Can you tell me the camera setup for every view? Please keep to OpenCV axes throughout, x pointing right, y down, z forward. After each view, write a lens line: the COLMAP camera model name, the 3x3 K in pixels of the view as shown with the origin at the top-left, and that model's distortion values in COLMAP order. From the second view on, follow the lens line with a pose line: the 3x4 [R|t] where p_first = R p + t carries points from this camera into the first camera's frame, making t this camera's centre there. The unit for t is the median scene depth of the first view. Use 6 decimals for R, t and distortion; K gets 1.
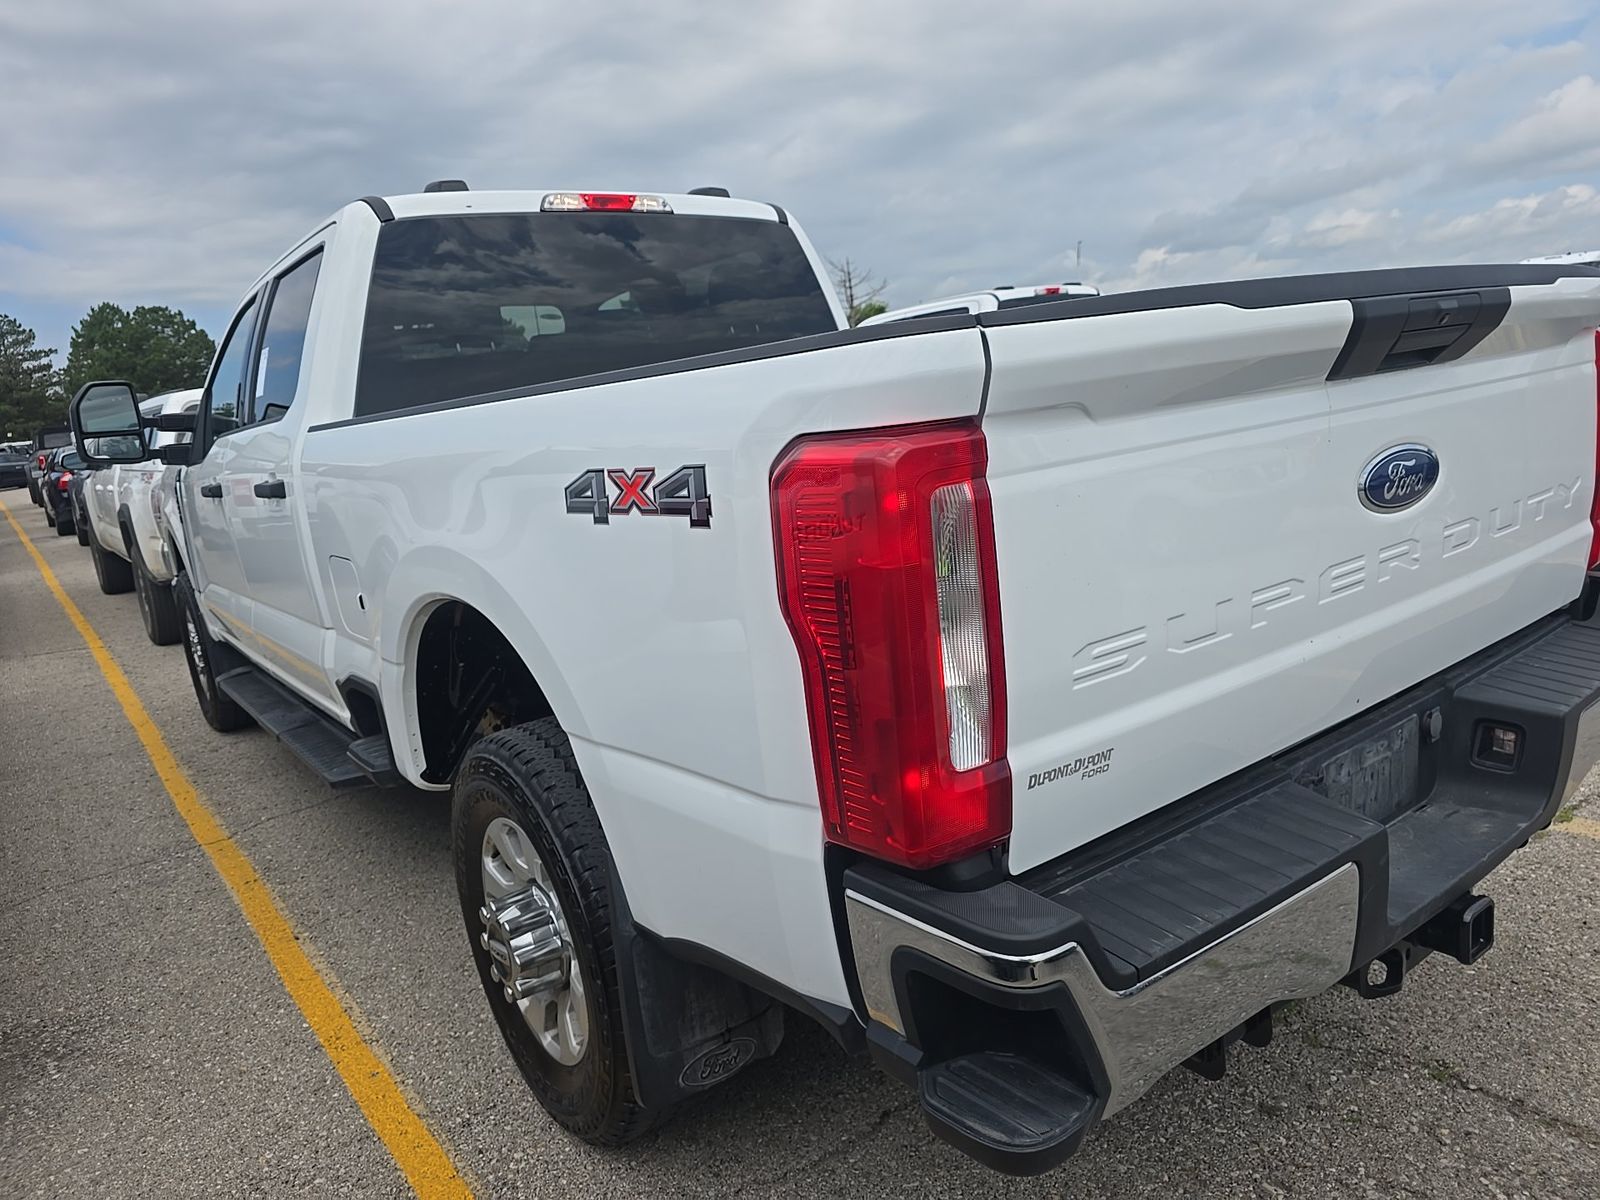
lens RADIAL K [[1095.2, 0, 817.1], [0, 1095.2, 599.8], [0, 0, 1]] dist [0.031940, -0.025172]
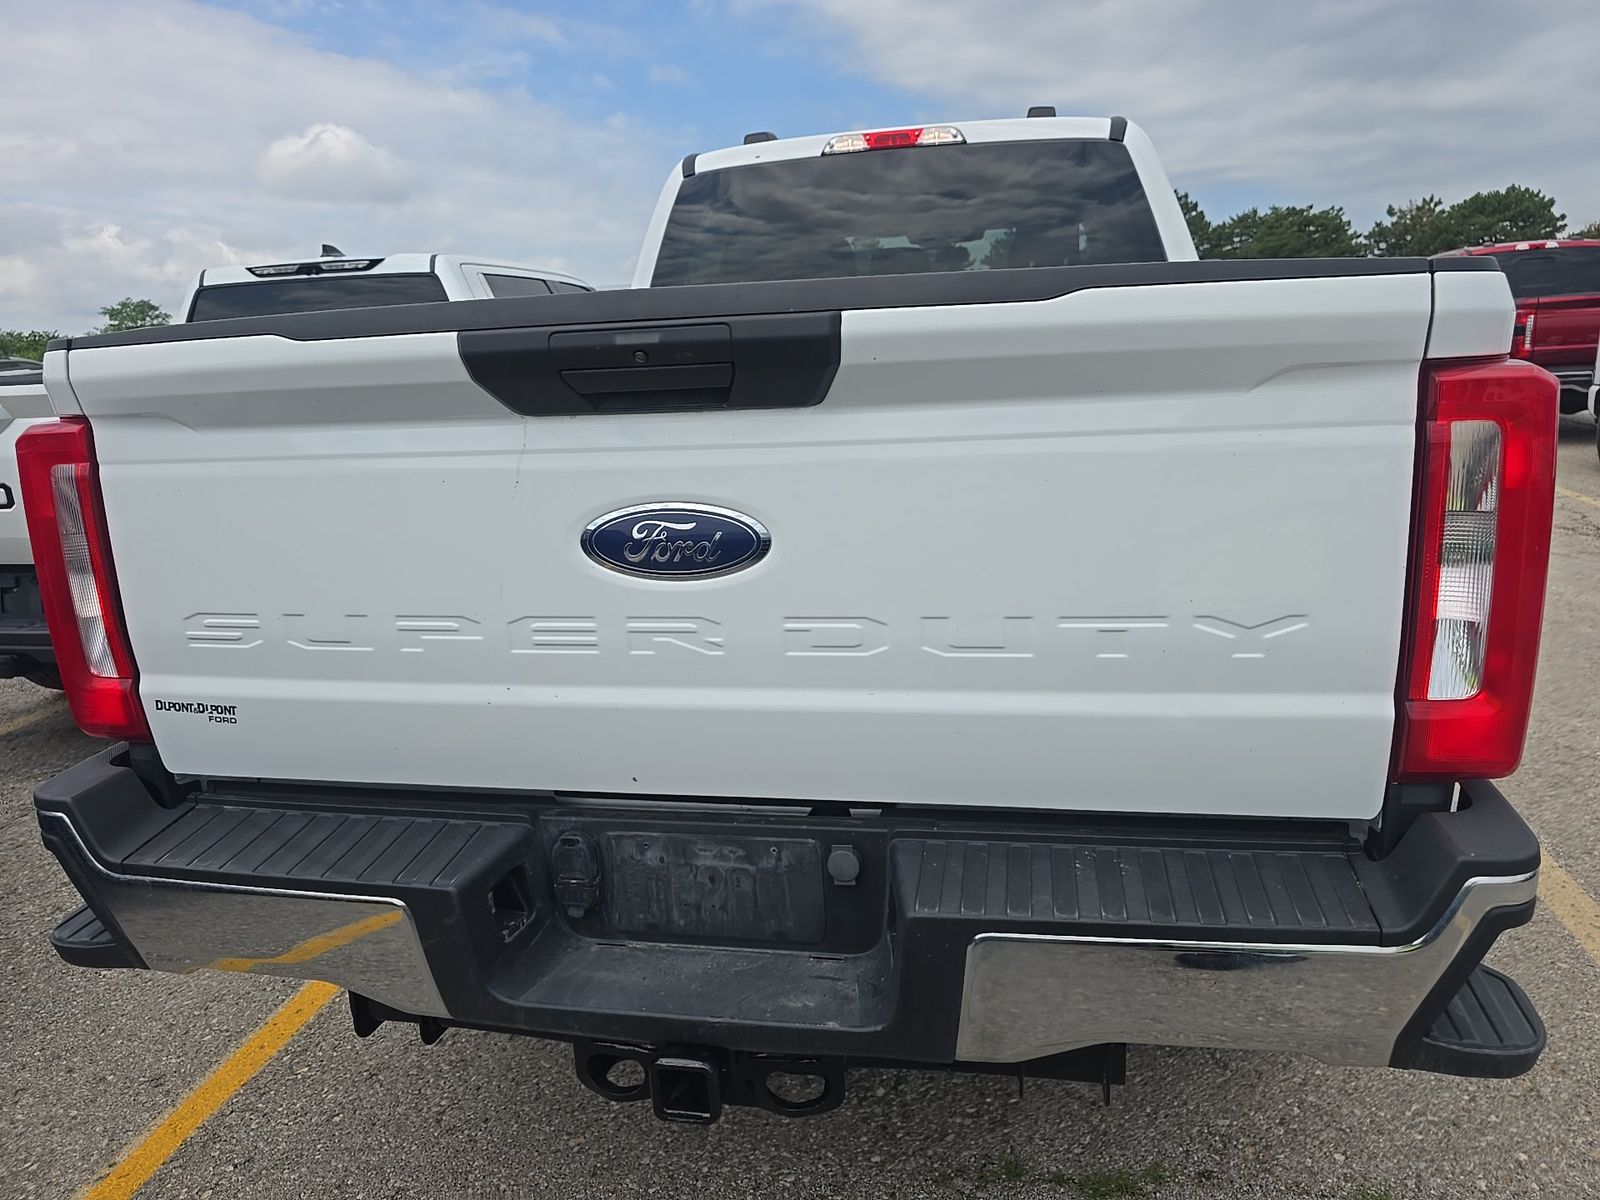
lens RADIAL K [[1095.2, 0, 805.6], [0, 1095.2, 602.2], [0, 0, 1]] dist [0.031940, -0.025172]
pose [[0.657190, 0.241326, -0.714047, 0.662081], [-0.164922, 0.970442, 0.176190, -0.126310], [0.735460, 0.001972, 0.677565, 0.284936]]
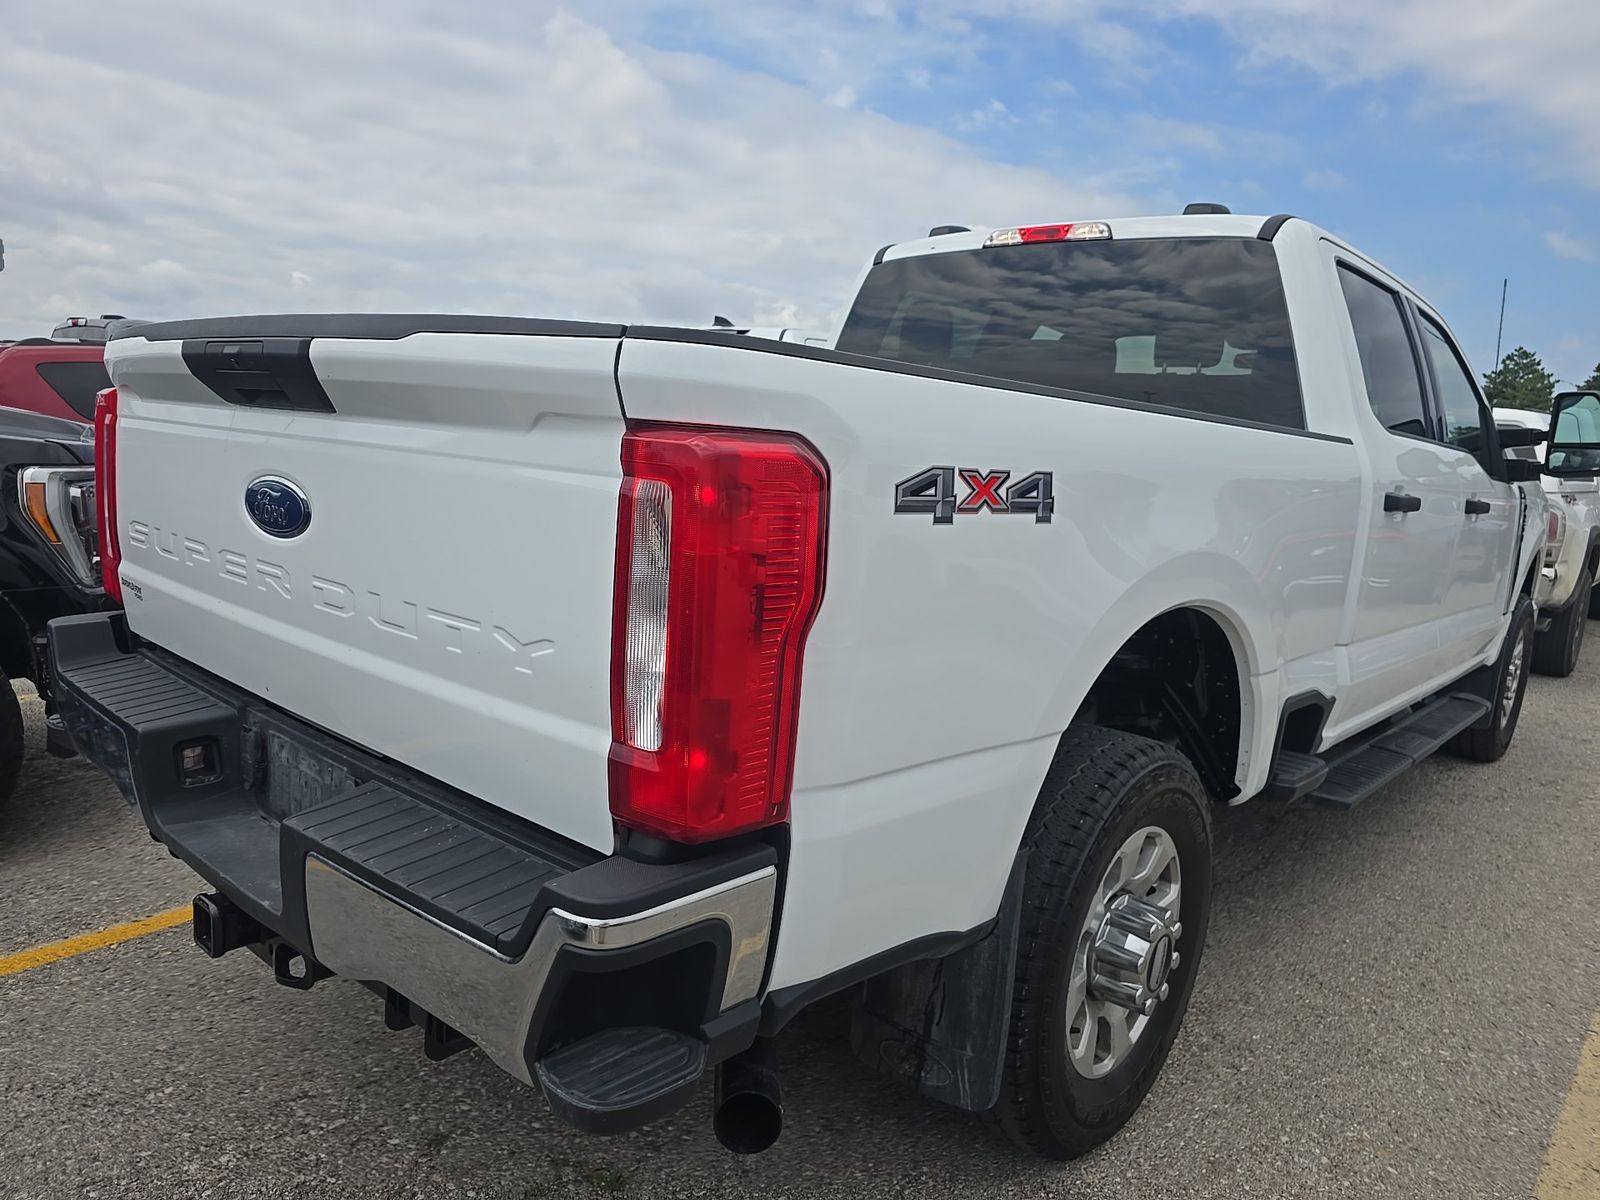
lens RADIAL K [[1095.2, 0, 804.5], [0, 1095.2, 600.8], [0, 0, 1]] dist [0.031940, -0.025172]
pose [[0.182825, 0.263165, -0.947269, 0.934553], [-0.271584, 0.939536, 0.208600, -0.217999], [0.944890, 0.219126, 0.243242, 0.692900]]
